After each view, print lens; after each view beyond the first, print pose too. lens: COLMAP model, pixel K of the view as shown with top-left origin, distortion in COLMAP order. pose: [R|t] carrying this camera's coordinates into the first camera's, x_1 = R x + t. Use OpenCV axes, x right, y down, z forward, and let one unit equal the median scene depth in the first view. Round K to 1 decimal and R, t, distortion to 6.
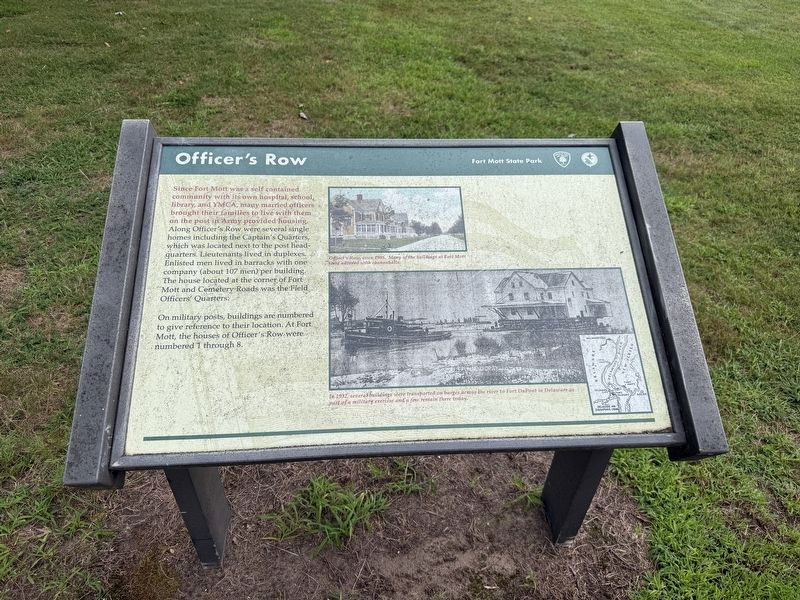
lens RADIAL K [[562.2, 0, 400.0], [0, 562.2, 300.0], [0, 0, 1]] dist [0.077397, -0.094198]
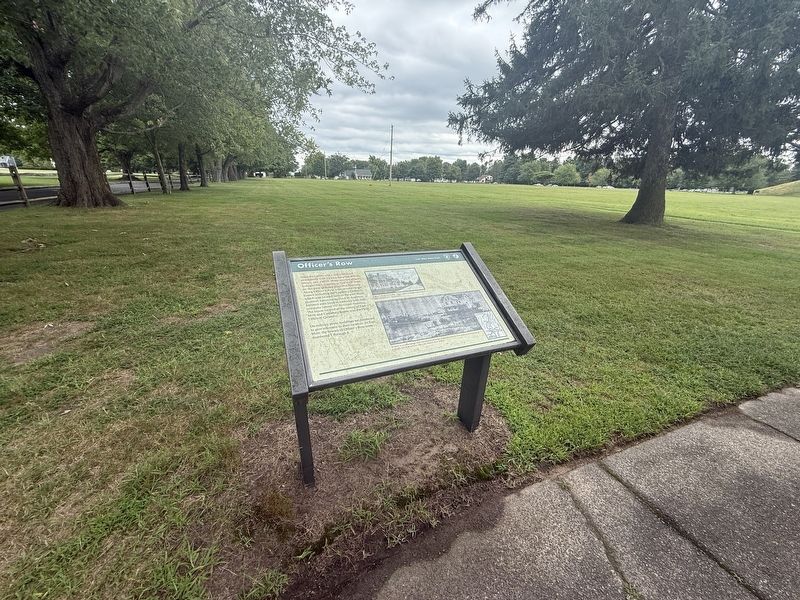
lens RADIAL K [[316.7, 0, 396.0], [0, 316.7, 298.3], [0, 0, 1]] dist [0.012956, -0.000014]
pose [[0.949569, -0.108300, 0.294262, -0.418477], [0.183756, 0.952623, -0.242368, 0.265291], [-0.254073, 0.284217, 0.924482, -0.252230]]
